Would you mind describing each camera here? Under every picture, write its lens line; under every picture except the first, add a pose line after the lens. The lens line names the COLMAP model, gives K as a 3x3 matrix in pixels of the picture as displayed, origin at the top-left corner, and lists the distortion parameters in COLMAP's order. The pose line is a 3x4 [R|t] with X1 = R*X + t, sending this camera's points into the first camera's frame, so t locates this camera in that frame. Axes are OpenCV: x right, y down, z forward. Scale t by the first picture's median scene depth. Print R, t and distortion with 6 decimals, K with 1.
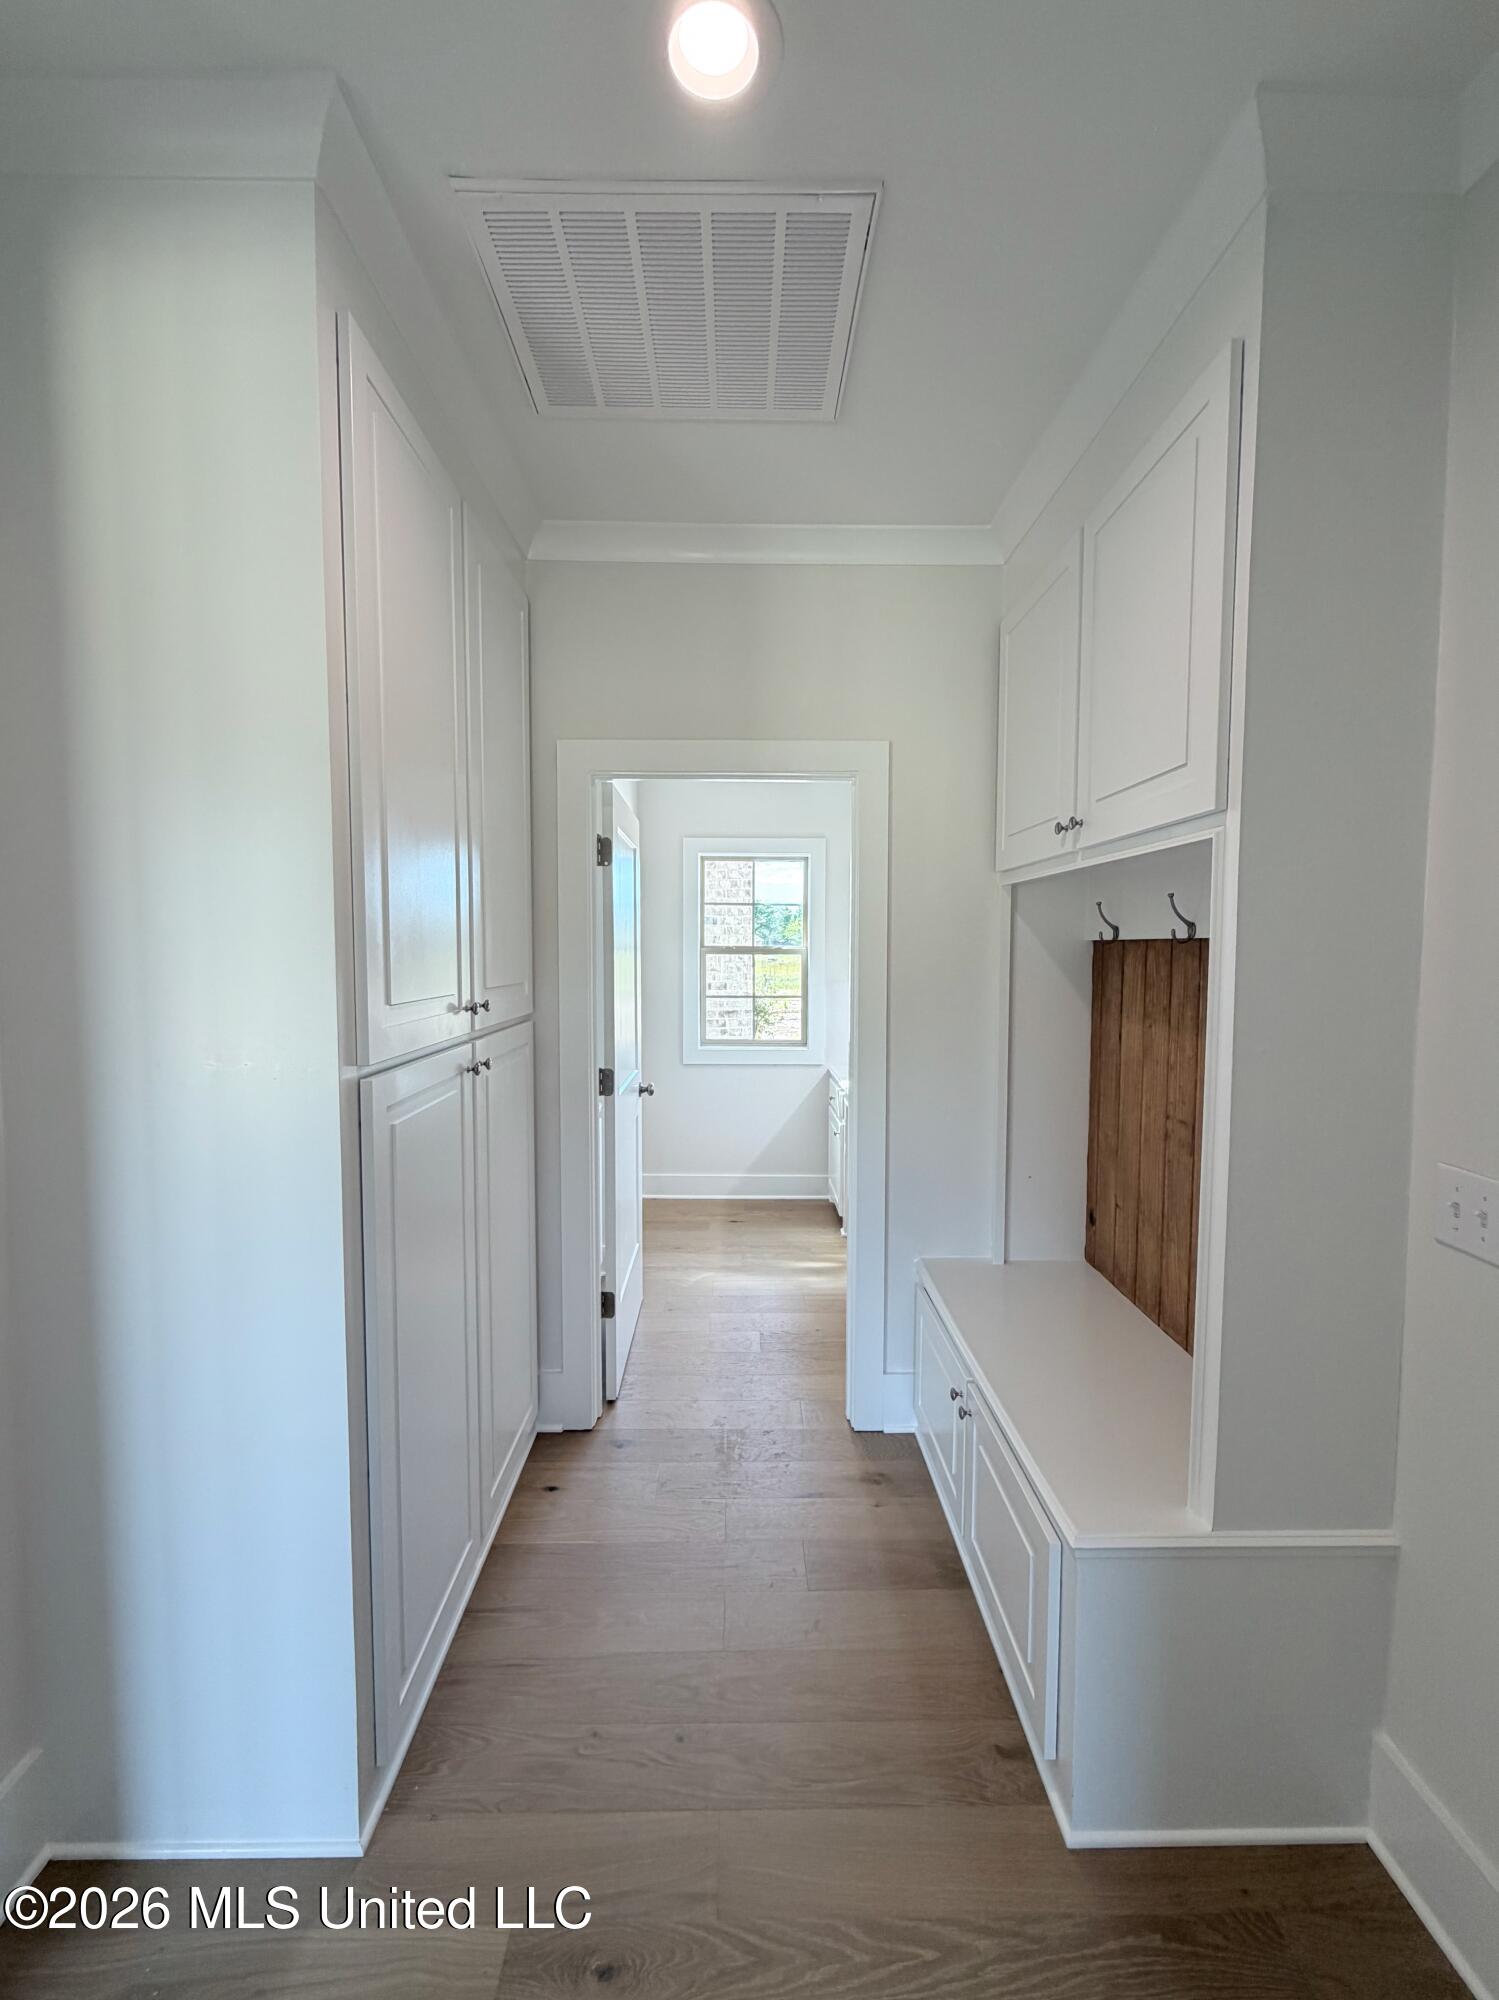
lens RADIAL K [[797.5, 0, 751.1], [0, 797.5, 994.0], [0, 0, 1]] dist [-0.000407, 0.000602]
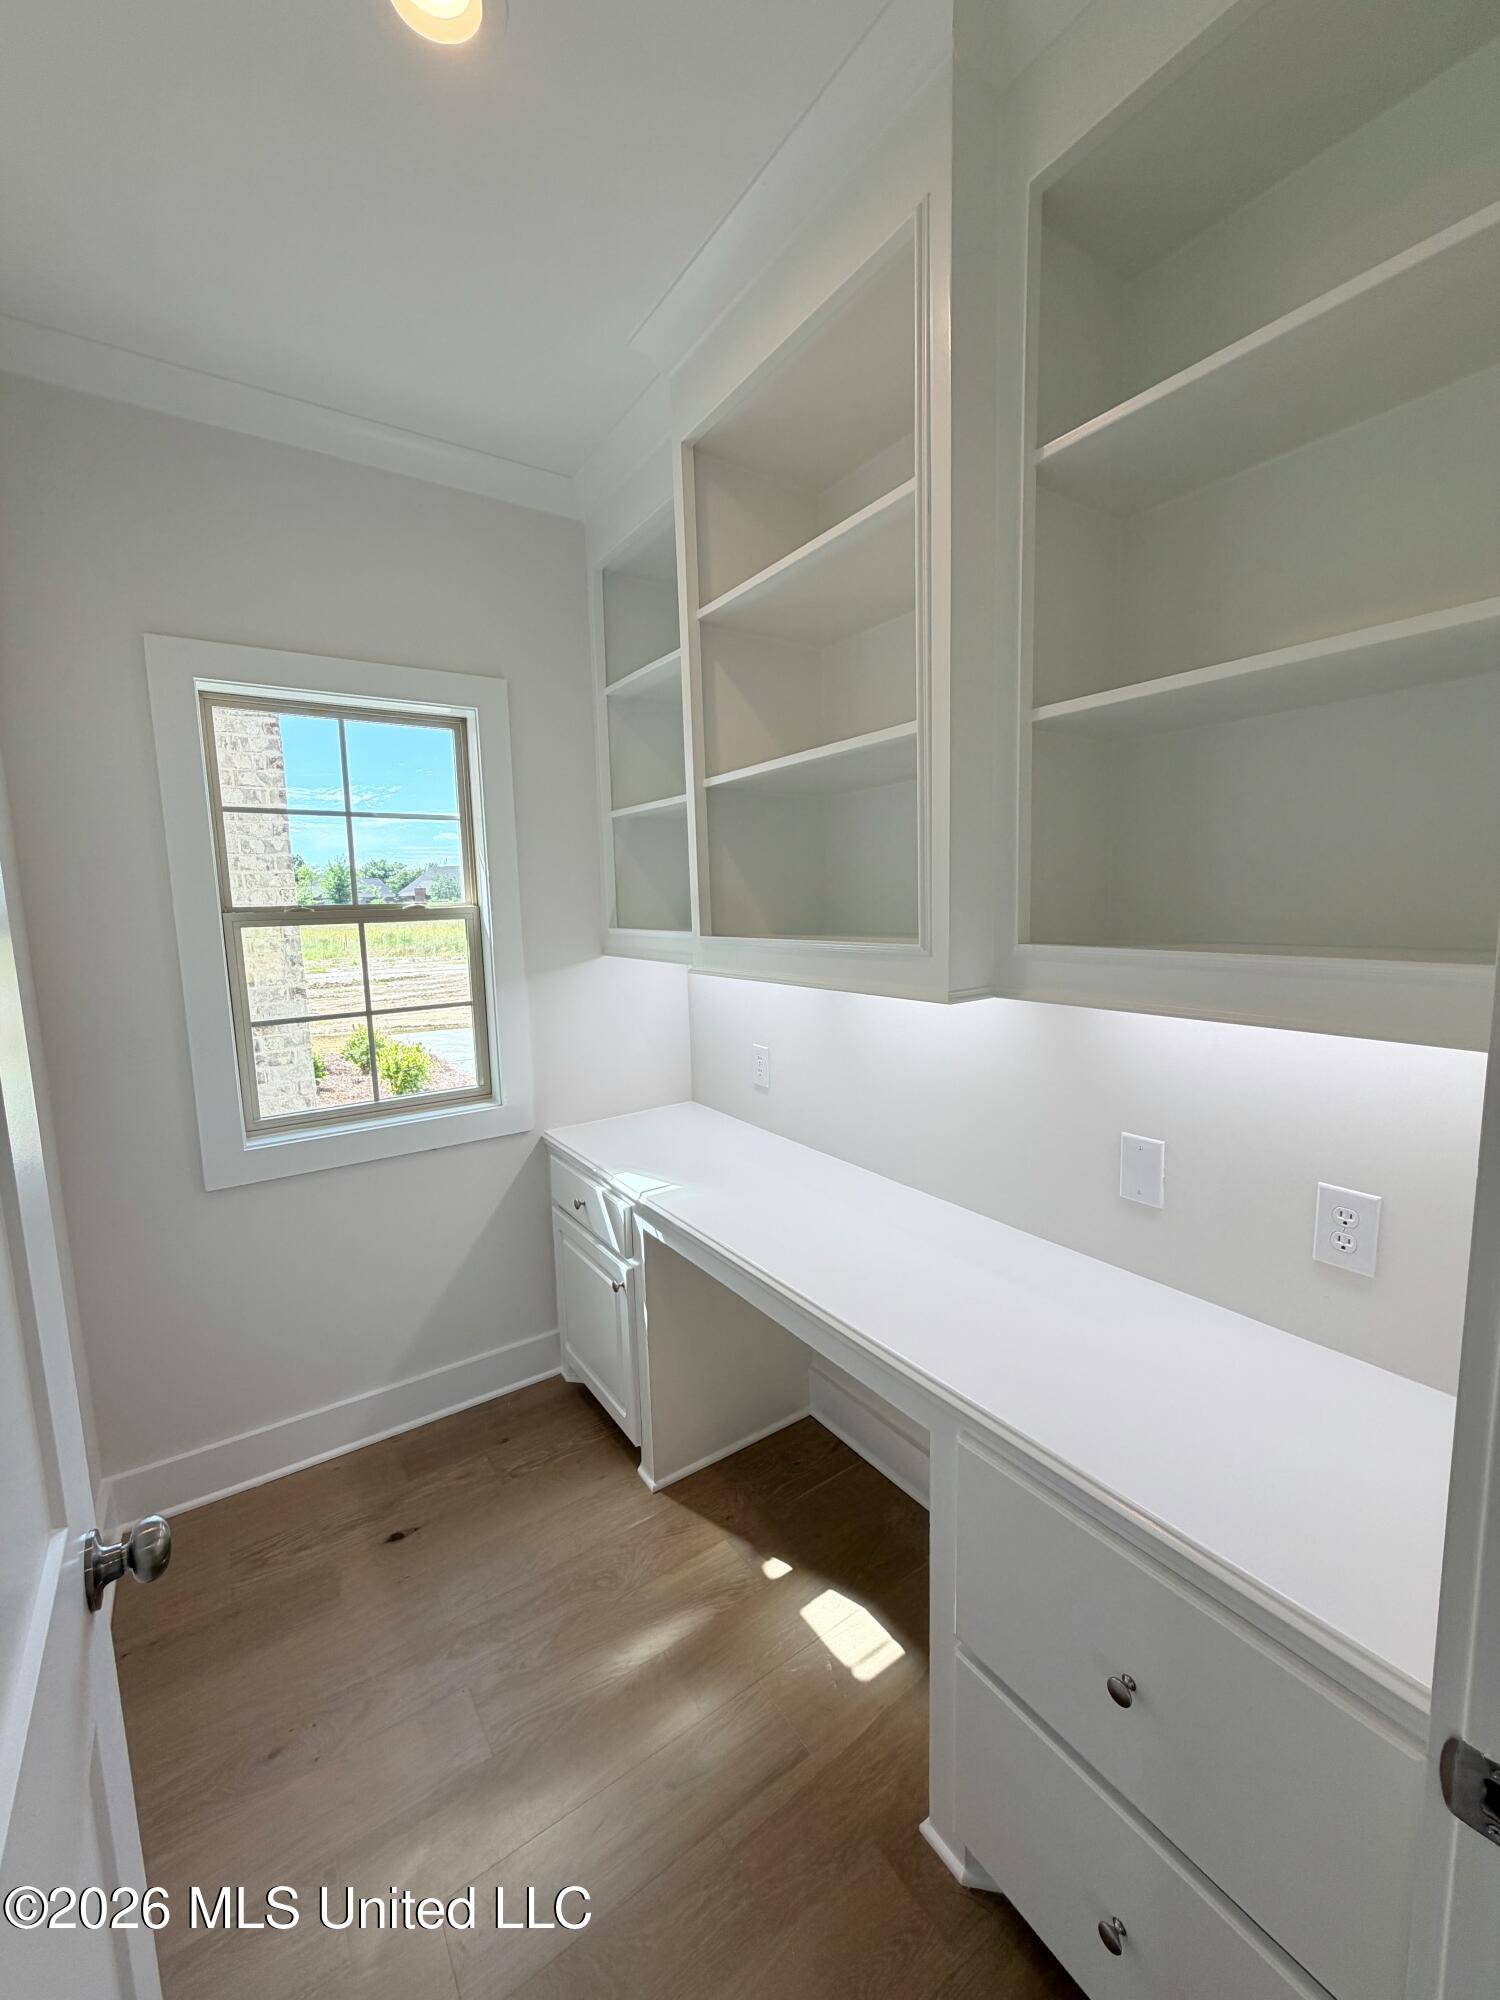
lens RADIAL K [[797.5, 0, 751.6], [0, 797.5, 994.0], [0, 0, 1]] dist [-0.000407, 0.000602]
pose [[0.832271, -0.089857, 0.547039, -0.065517], [0.056702, 0.995399, 0.077239, -0.031908], [-0.551462, -0.033266, 0.833536, 0.488809]]
